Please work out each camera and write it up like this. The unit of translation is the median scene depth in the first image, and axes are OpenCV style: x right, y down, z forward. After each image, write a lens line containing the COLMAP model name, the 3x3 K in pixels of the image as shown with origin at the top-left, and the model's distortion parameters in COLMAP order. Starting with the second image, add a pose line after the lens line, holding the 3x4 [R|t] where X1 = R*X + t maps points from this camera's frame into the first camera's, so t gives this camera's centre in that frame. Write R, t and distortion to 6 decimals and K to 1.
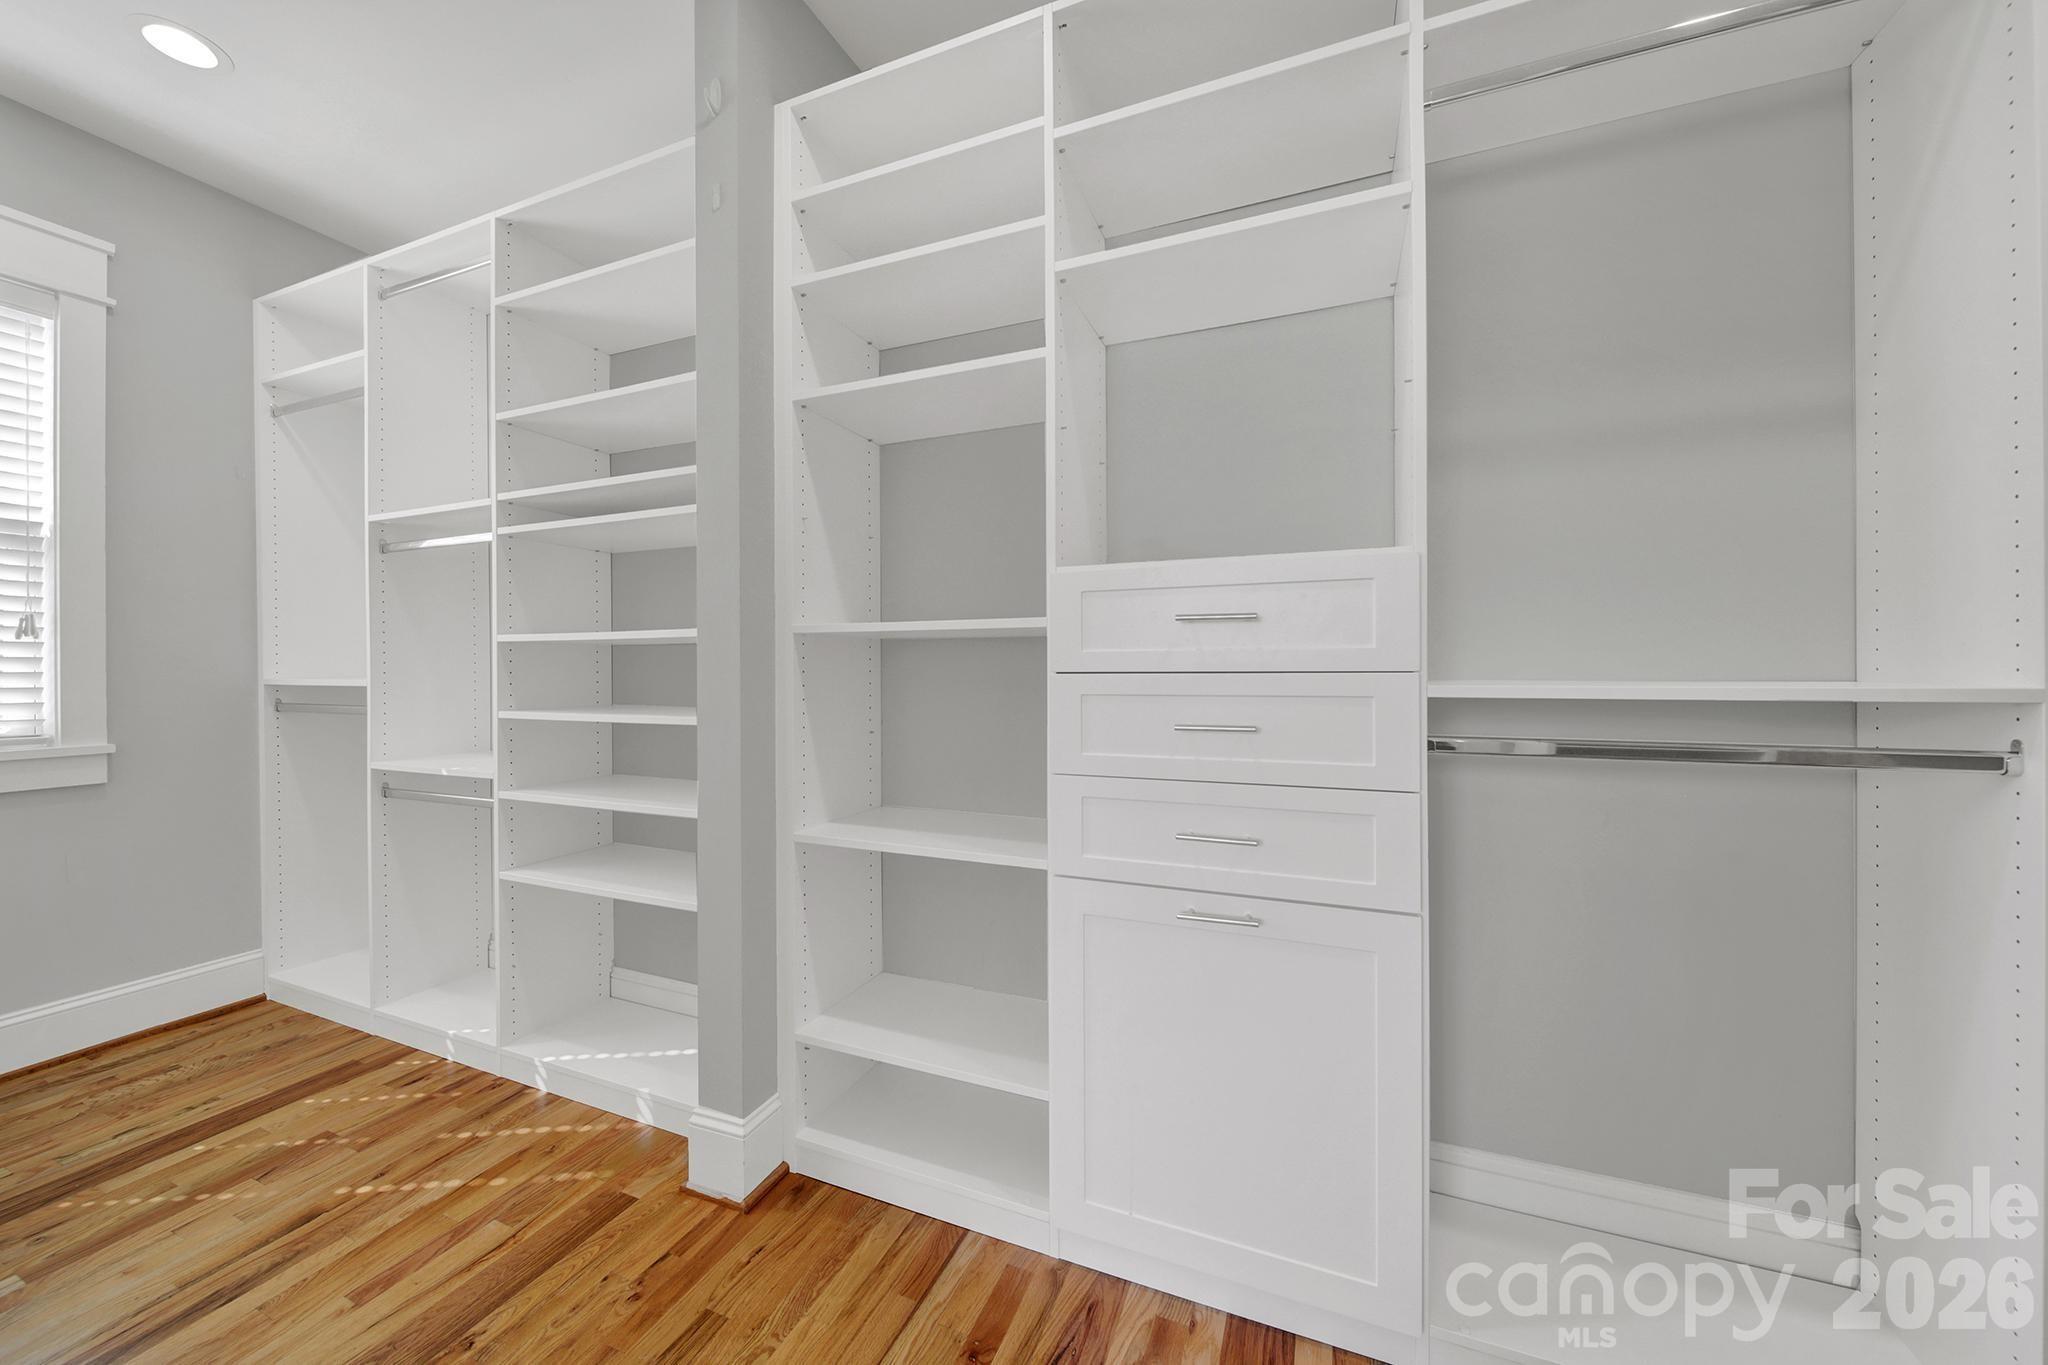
lens RADIAL K [[759.5, 0, 977.7], [0, 759.5, 671.5], [0, 0, 1]] dist [0.000395, -0.000156]
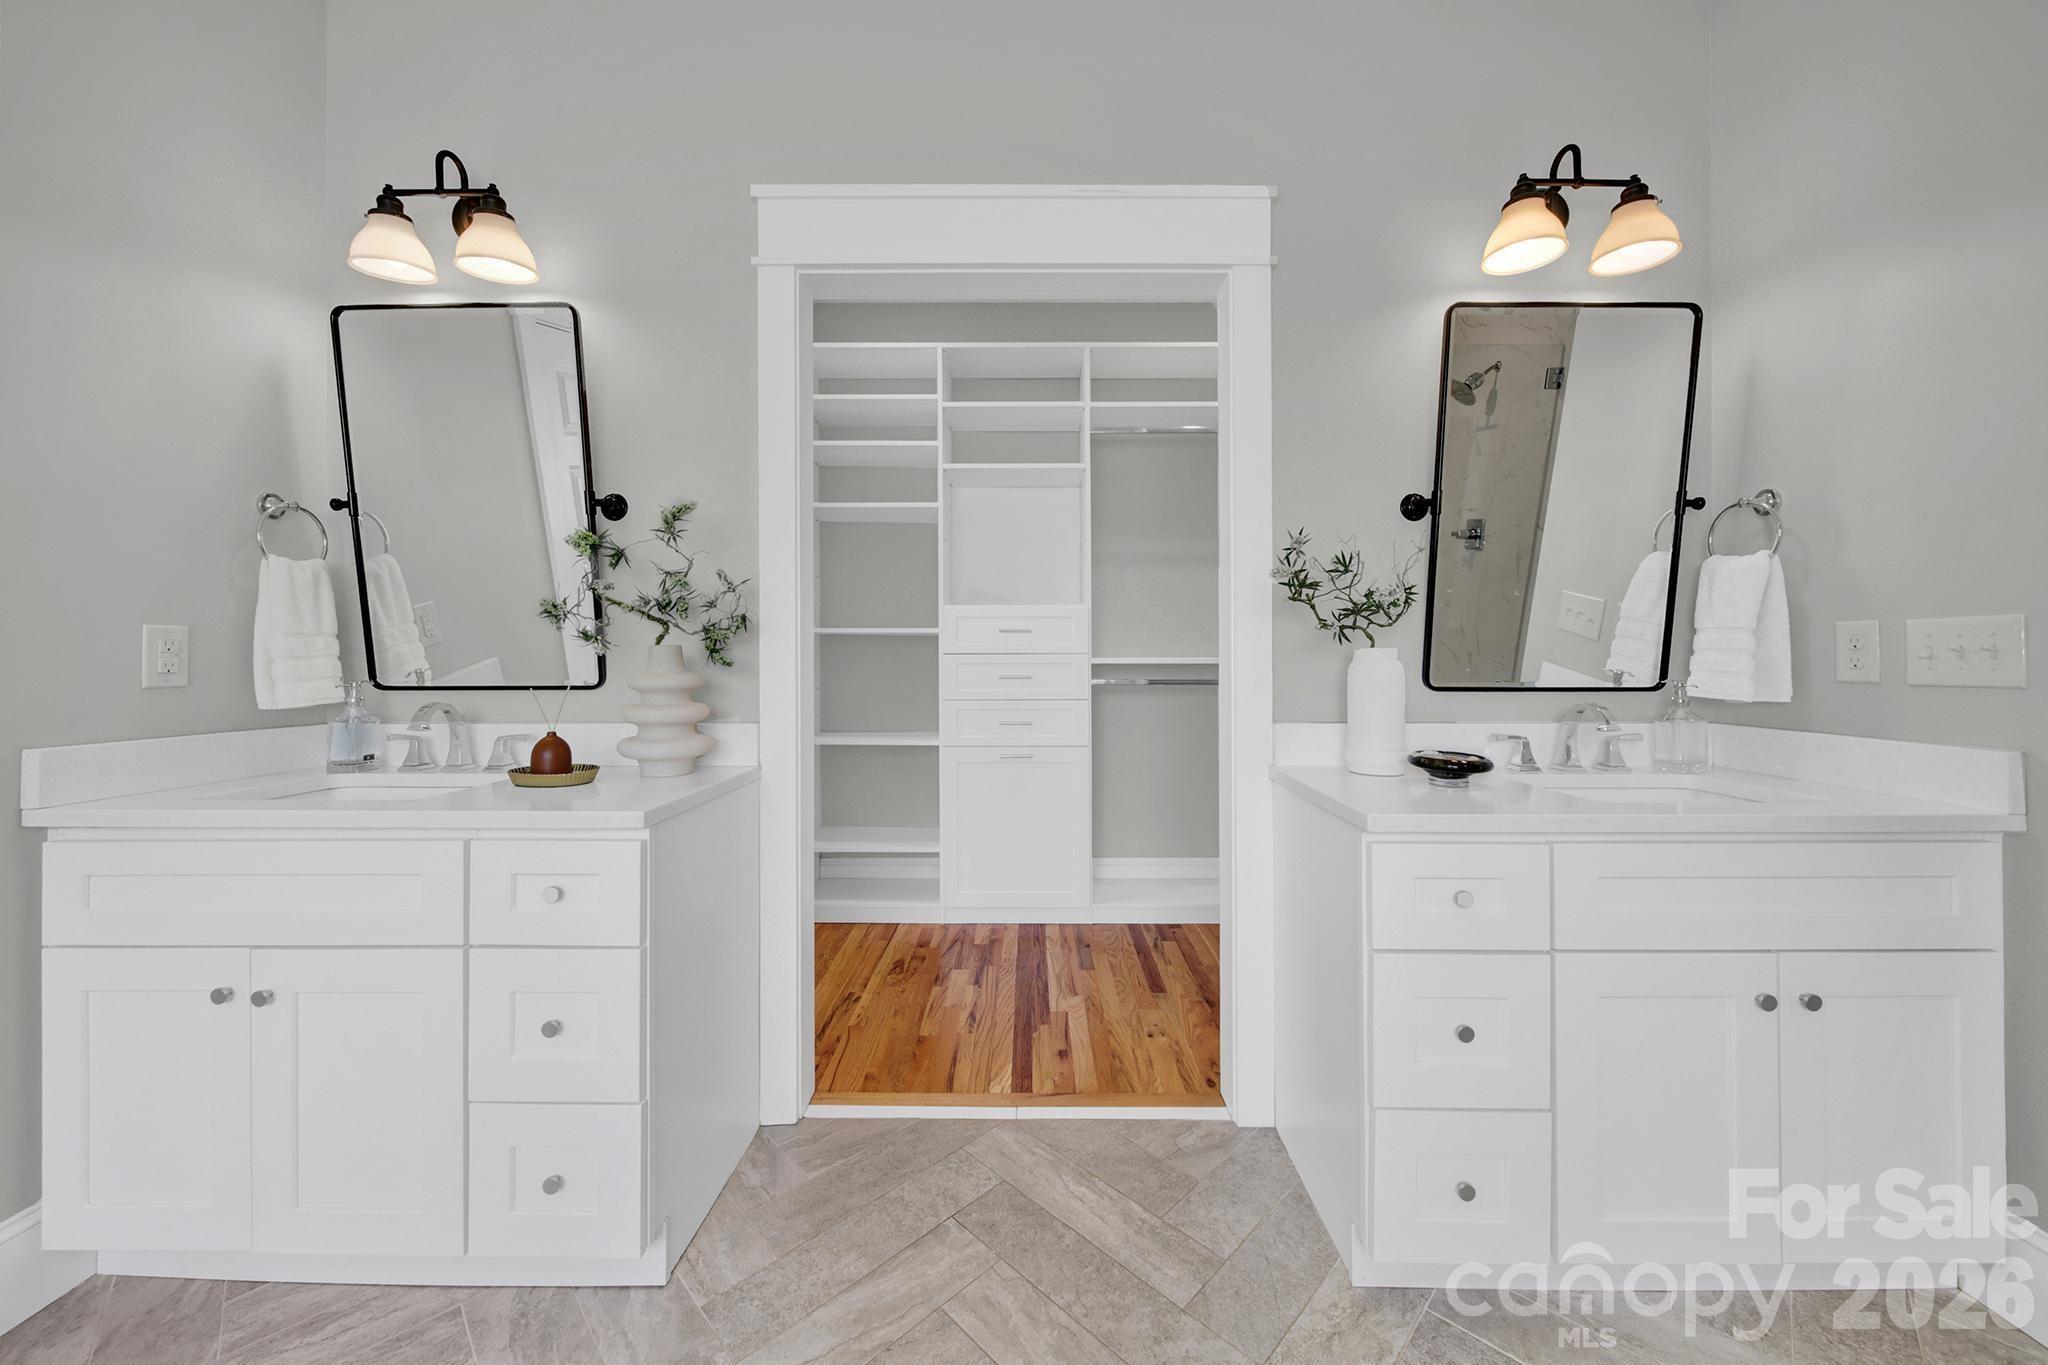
lens RADIAL K [[759.5, 0, 1007.9], [0, 759.5, 662.7], [0, 0, 1]] dist [0.000395, -0.000156]
pose [[0.912910, -0.004238, 0.408138, -0.603346], [0.000102, 0.999948, 0.010155, 0.004827], [-0.408160, -0.009229, 0.912864, -1.036201]]
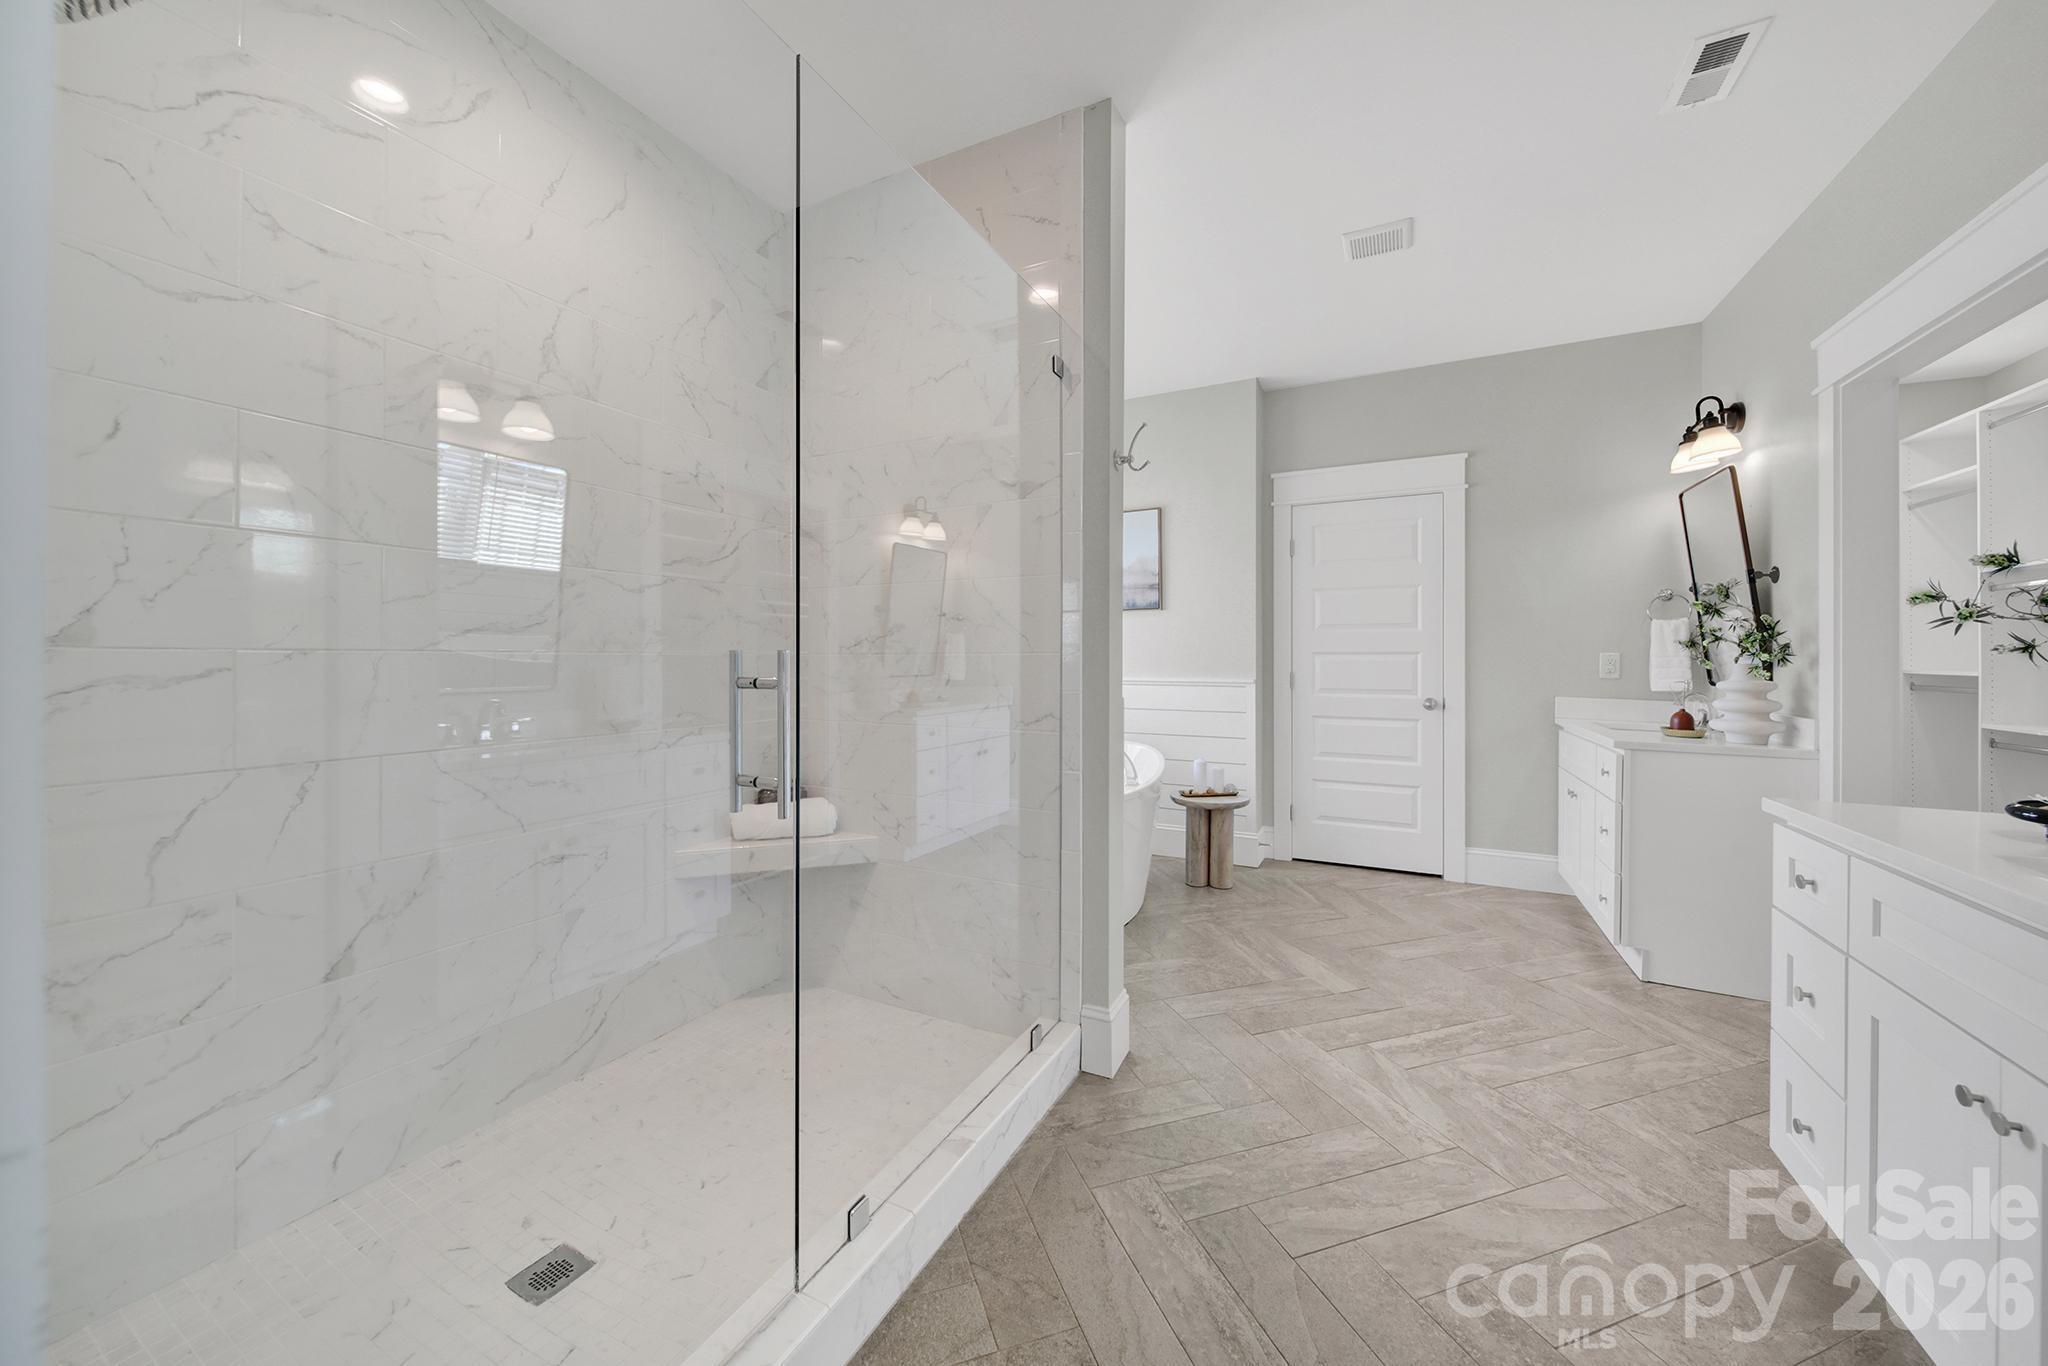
lens RADIAL K [[759.5, 0, 1022.8], [0, 759.5, 649.3], [0, 0, 1]] dist [0.000395, -0.000156]
pose [[-0.024753, -0.003635, -0.999687, 1.315588], [-0.007709, 0.999964, -0.003445, -0.023953], [0.999664, 0.007621, -0.024780, -1.512485]]
